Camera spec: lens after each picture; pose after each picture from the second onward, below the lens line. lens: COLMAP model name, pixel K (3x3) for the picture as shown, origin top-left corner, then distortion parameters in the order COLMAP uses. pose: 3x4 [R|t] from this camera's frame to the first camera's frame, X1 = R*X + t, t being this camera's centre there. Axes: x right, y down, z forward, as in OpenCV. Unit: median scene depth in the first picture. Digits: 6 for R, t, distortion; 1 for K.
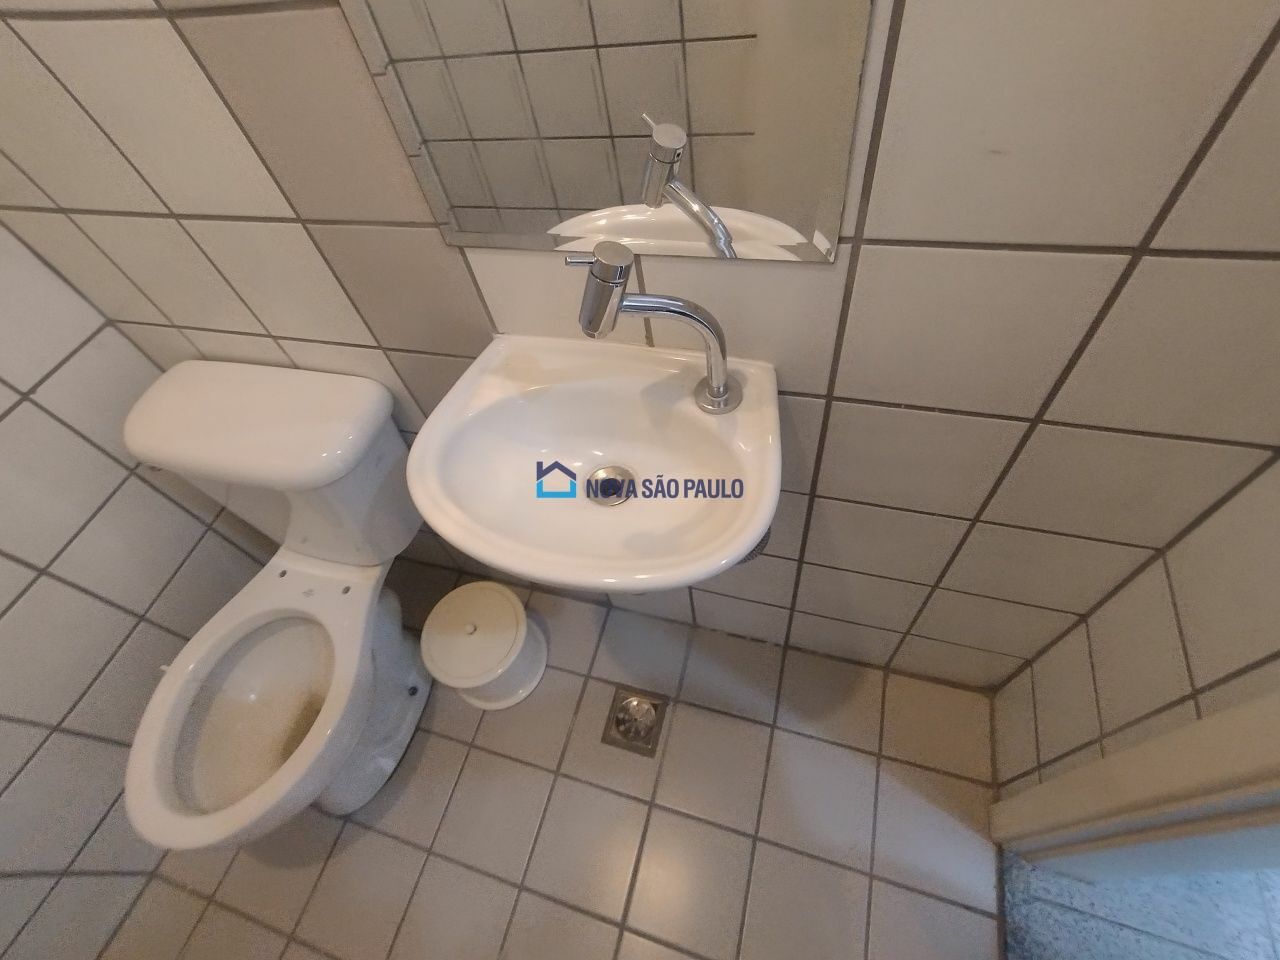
lens RADIAL K [[577.9, 0, 638.6], [0, 577.9, 471.8], [0, 0, 1]] dist [-0.001029, -0.000554]
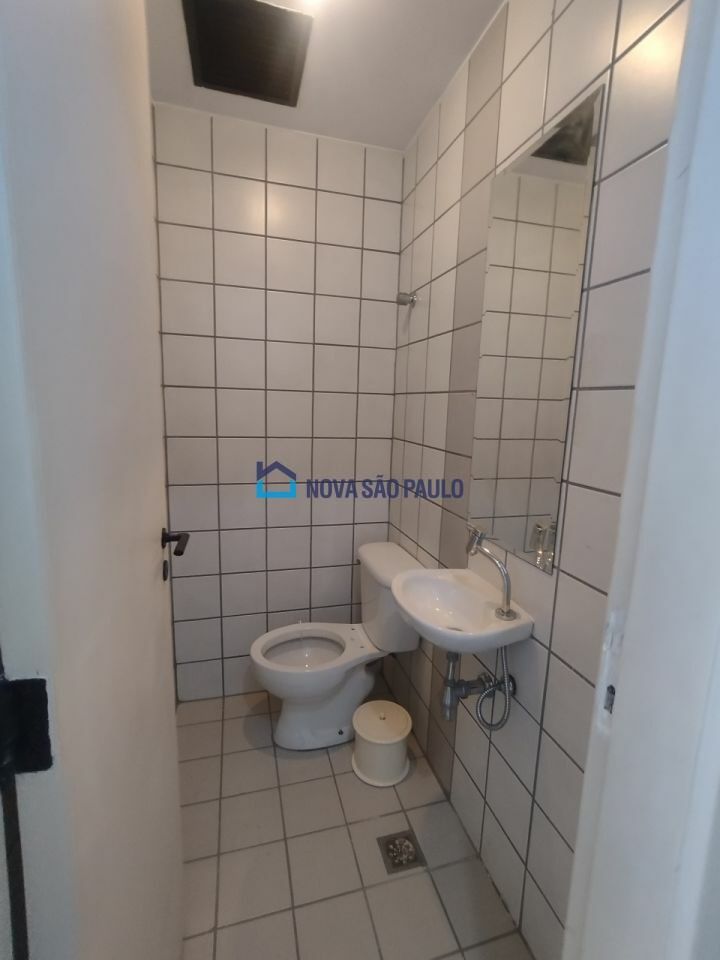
lens RADIAL K [[433.4, 0, 365.8], [0, 433.4, 478.7], [0, 0, 1]] dist [-0.001029, -0.000554]
pose [[0.530273, 0.297465, -0.793930, 0.571004], [-0.739684, 0.619959, -0.261759, 0.215416], [0.414340, 0.726061, 0.548778, -0.328776]]
